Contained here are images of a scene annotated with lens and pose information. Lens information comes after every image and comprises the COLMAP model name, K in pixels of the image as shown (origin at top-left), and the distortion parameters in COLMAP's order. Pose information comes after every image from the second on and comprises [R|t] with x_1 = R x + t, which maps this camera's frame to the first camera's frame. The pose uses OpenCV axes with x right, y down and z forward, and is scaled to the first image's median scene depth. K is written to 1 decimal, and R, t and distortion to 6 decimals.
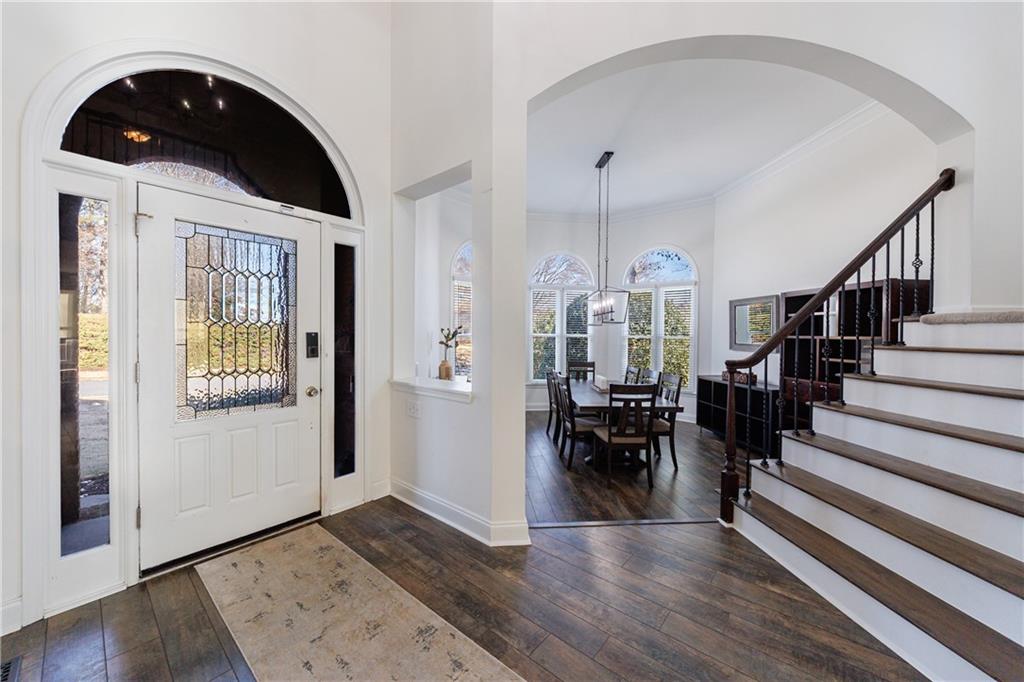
lens RADIAL K [[380.8, 0, 510.2], [0, 380.8, 336.1], [0, 0, 1]] dist [0.018553, 0.000015]
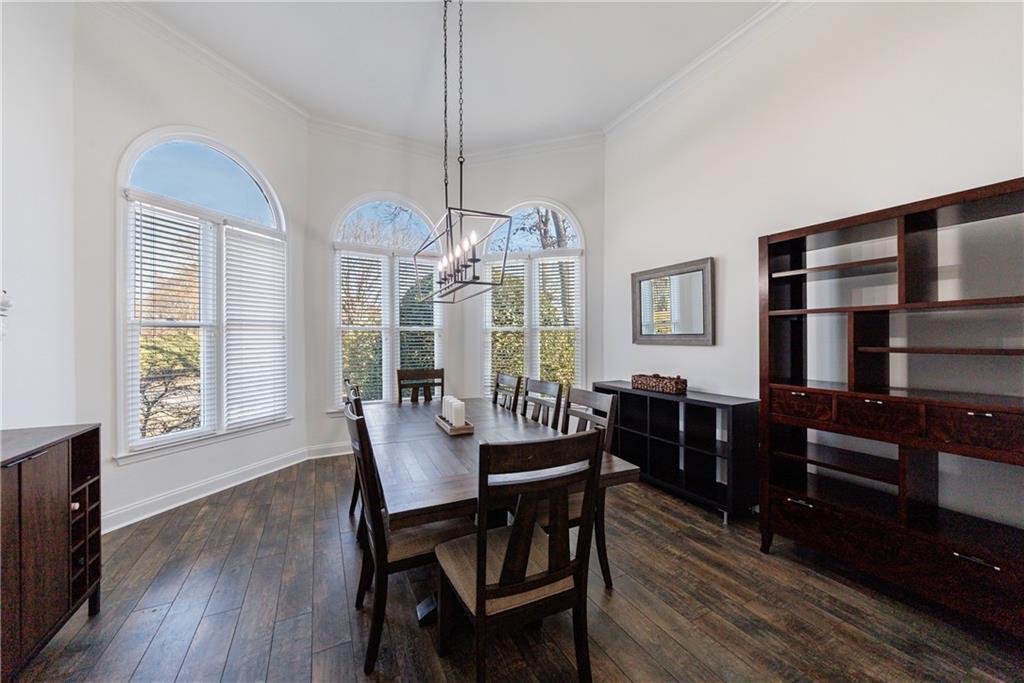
lens RADIAL K [[380.8, 0, 510.2], [0, 380.8, 336.6], [0, 0, 1]] dist [0.018553, 0.000015]
pose [[0.928580, -0.013568, 0.370885, 0.094781], [0.016870, 0.999842, -0.005661, 0.020850], [-0.370749, 0.011514, 0.928662, 0.392455]]
